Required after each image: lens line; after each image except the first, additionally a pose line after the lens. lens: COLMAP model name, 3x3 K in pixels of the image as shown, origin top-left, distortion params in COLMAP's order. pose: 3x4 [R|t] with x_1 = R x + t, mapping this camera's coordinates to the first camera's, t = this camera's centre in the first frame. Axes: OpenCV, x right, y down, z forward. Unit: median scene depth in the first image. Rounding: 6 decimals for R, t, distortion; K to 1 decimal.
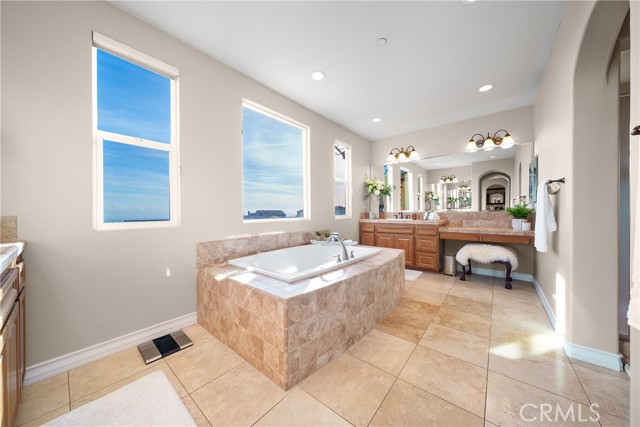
lens RADIAL K [[218.6, 0, 318.6], [0, 218.6, 212.0], [0, 0, 1]] dist [-0.003226, -0.000350]
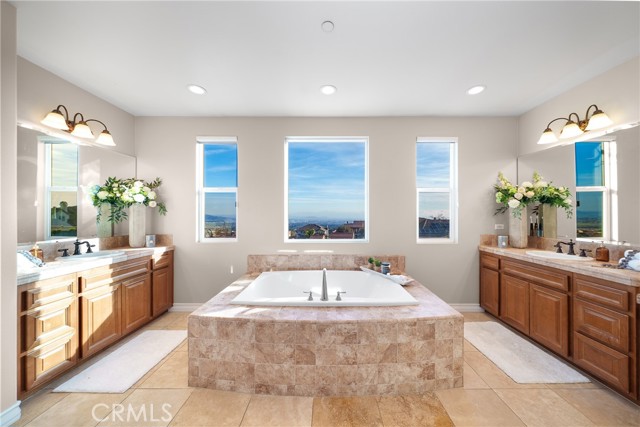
lens RADIAL K [[218.6, 0, 319.4], [0, 218.6, 211.7], [0, 0, 1]] dist [-0.003226, -0.000350]
pose [[0.630113, -0.002664, -0.776499, 0.765138], [-0.003585, 0.999973, -0.006339, -0.118953], [0.776495, 0.006778, 0.630087, 0.442432]]
